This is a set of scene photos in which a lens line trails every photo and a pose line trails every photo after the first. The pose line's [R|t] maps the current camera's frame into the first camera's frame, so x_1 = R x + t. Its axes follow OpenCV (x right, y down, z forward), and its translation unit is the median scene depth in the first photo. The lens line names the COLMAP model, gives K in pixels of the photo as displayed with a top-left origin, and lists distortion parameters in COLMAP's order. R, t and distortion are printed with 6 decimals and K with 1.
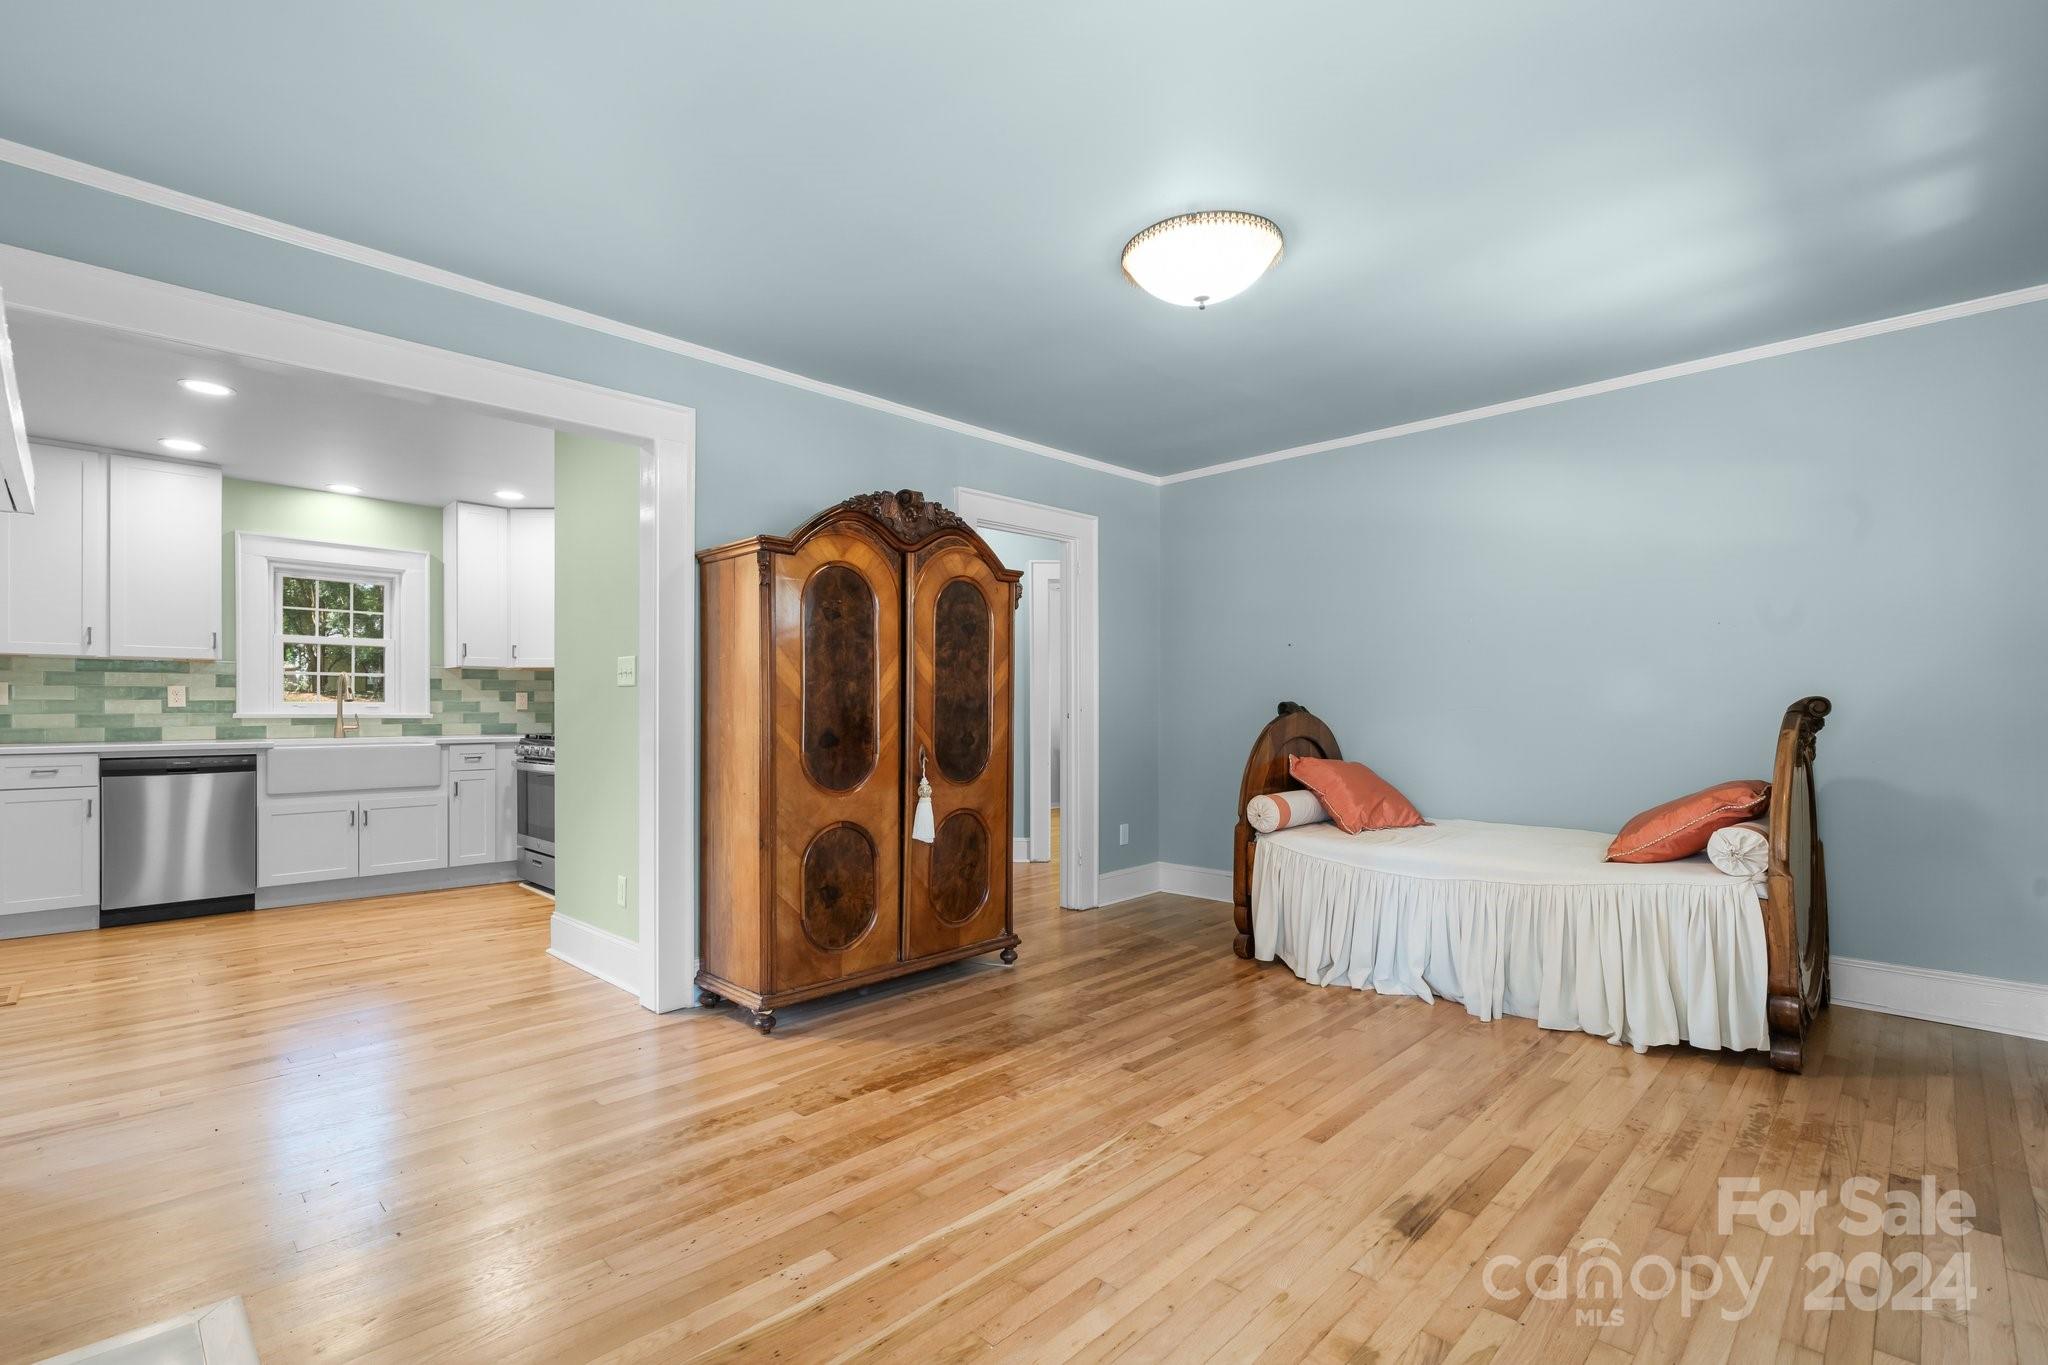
lens RADIAL K [[944.8, 0, 1060.9], [0, 944.8, 707.9], [0, 0, 1]] dist [-0.009113, -0.002273]
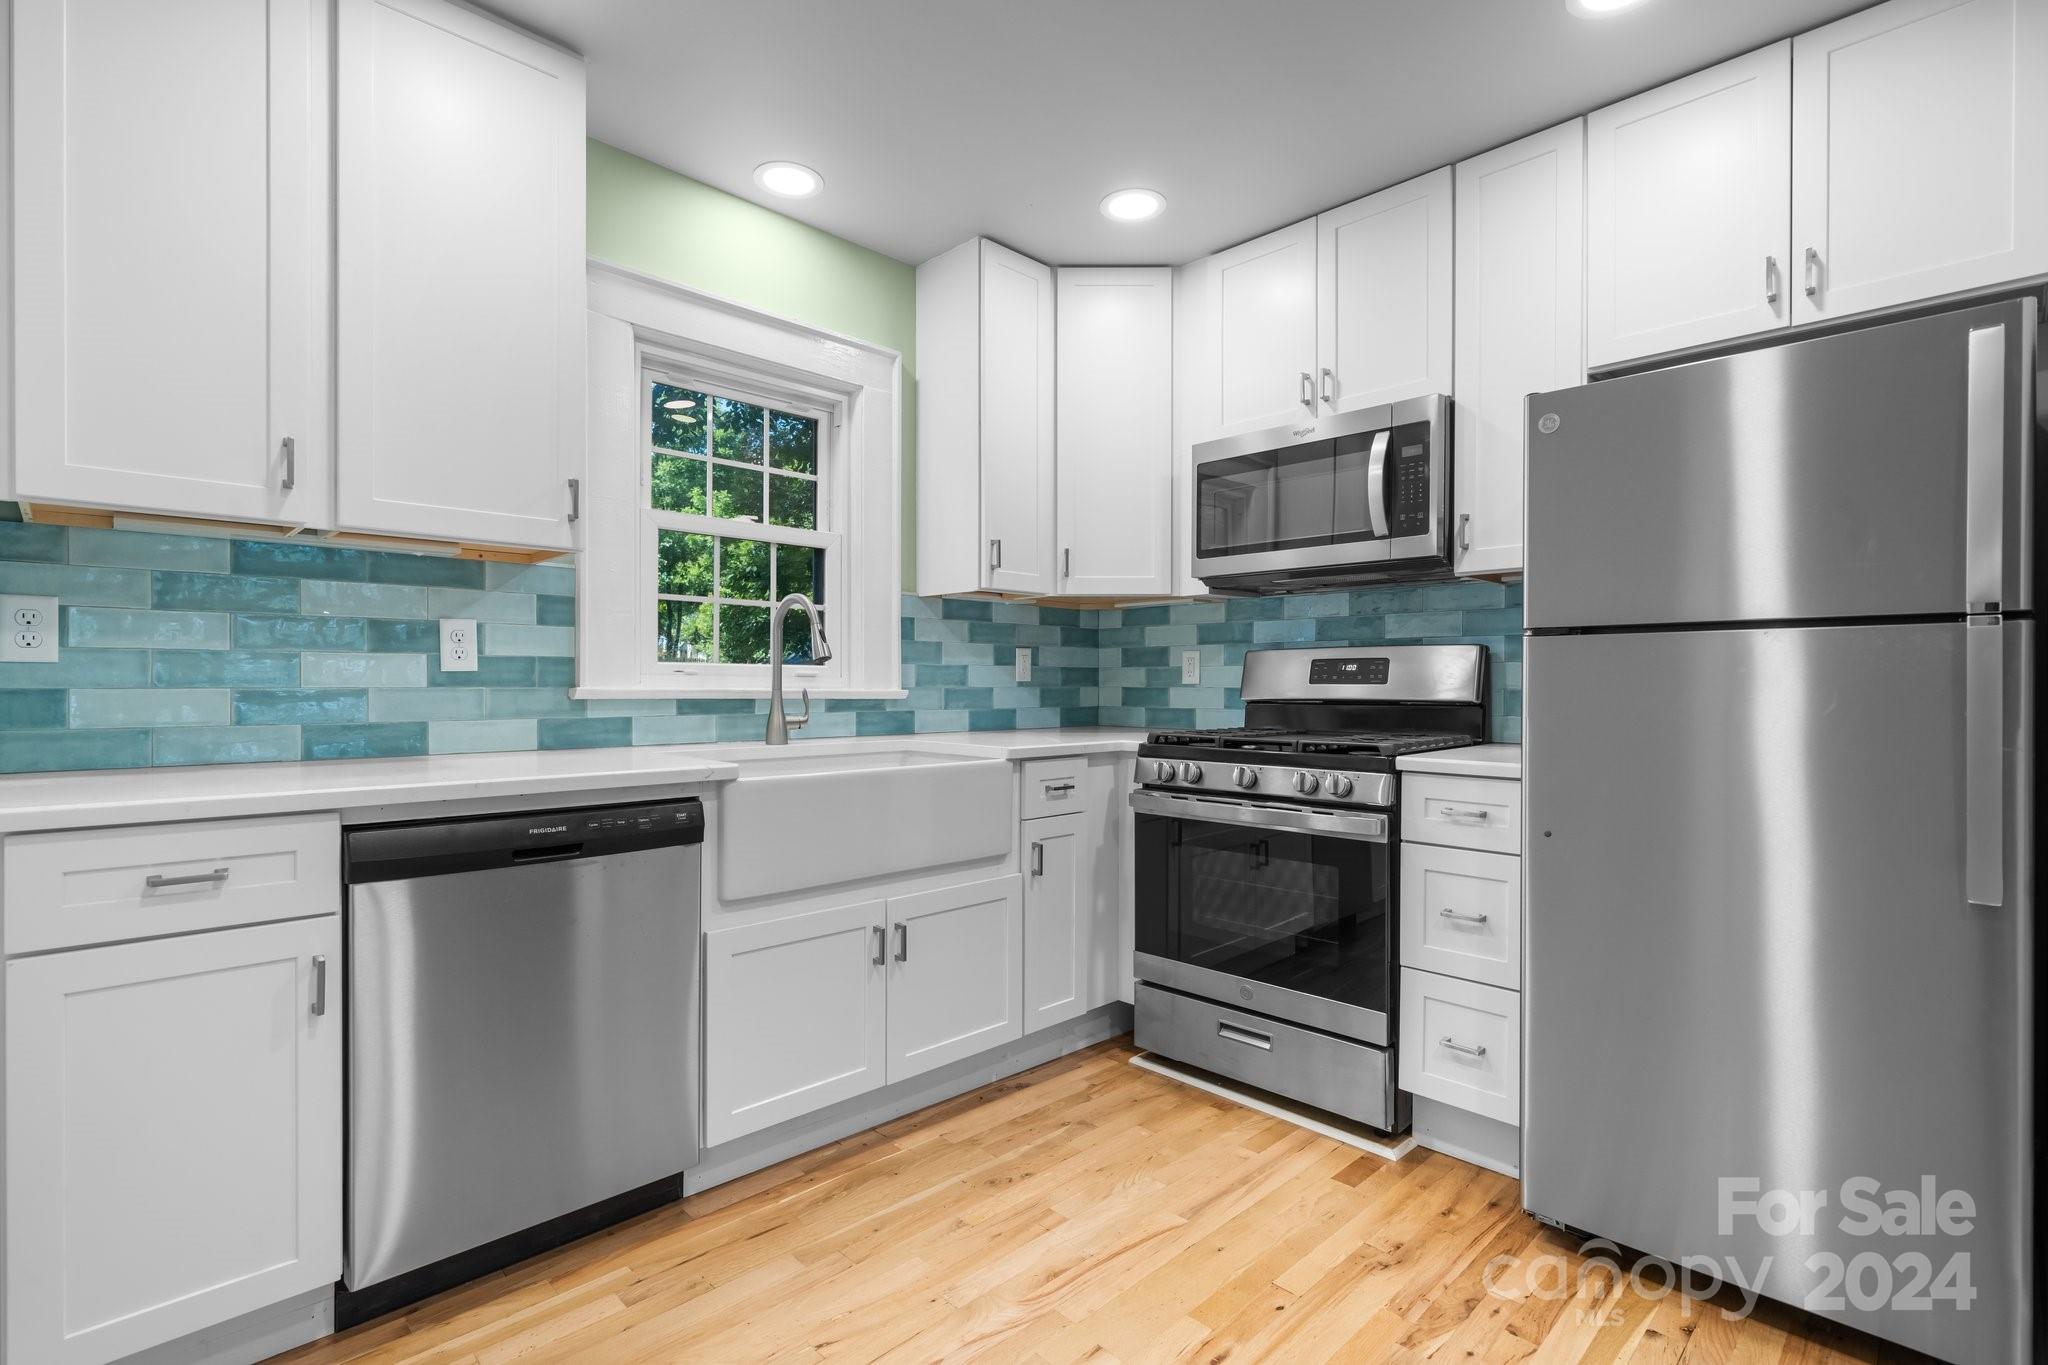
lens RADIAL K [[953.1, 0, 1007.6], [0, 953.1, 685.8], [0, 0, 1]] dist [-0.003842, 0.003102]
pose [[0.999675, 0.003328, -0.025256, -0.654420], [-0.003258, 0.999991, 0.002778, 0.003002], [0.025265, -0.002695, 0.999677, 0.558419]]
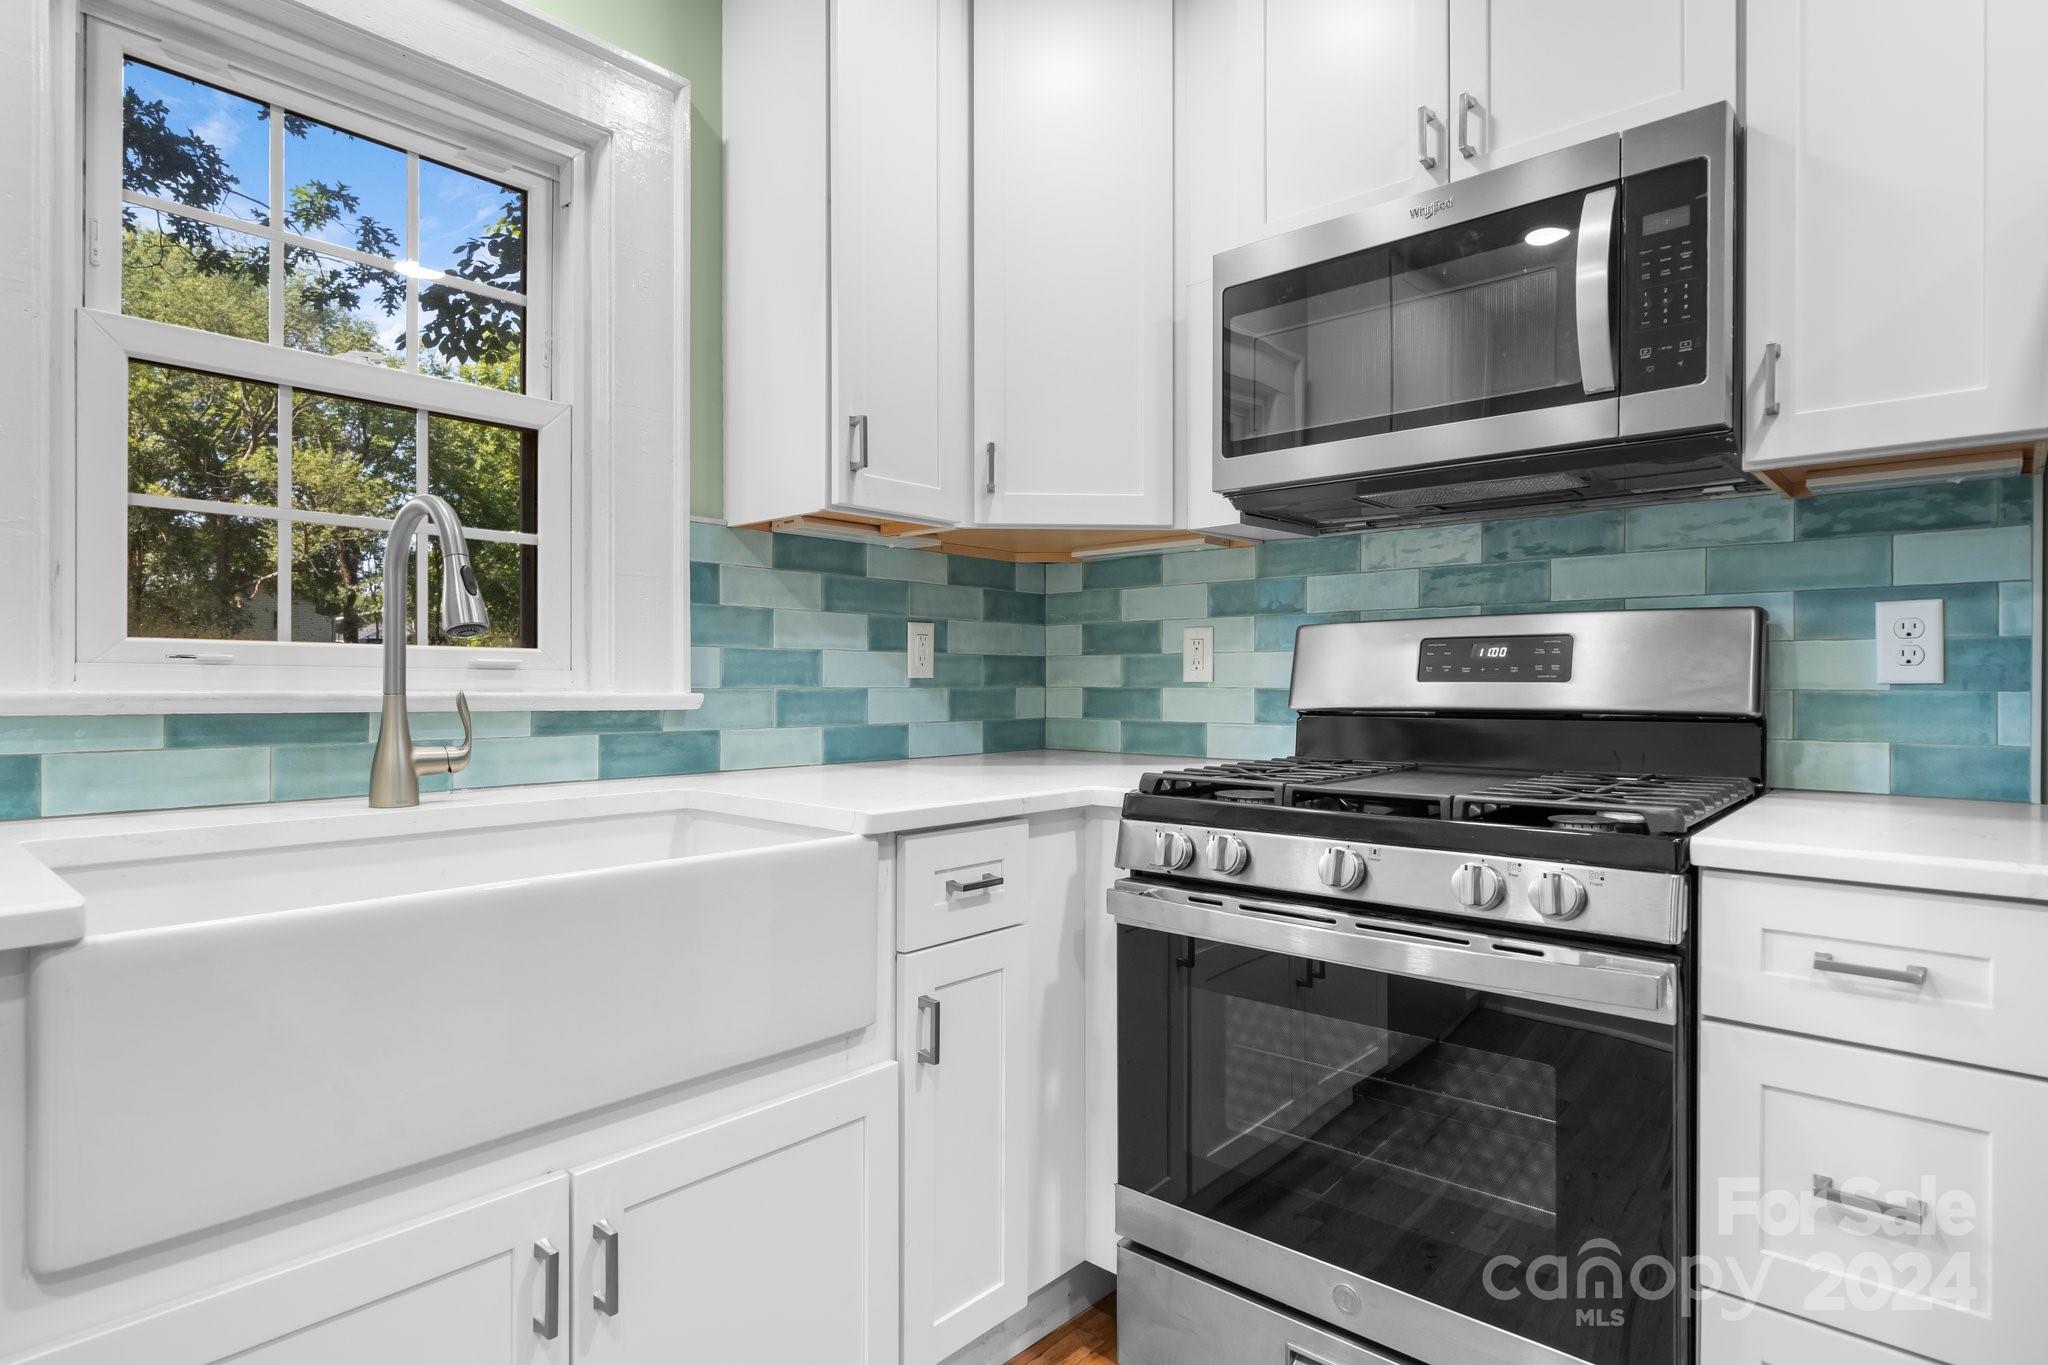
lens RADIAL K [[1049.4, 0, 1006.5], [0, 1049.4, 678.6], [0, 0, 1]] dist [-0.002922, -0.000740]
pose [[0.999236, 0.002026, 0.039028, -0.642926], [-0.001883, 0.999991, -0.003691, 0.003379], [-0.039036, 0.003615, 0.999231, 0.760505]]
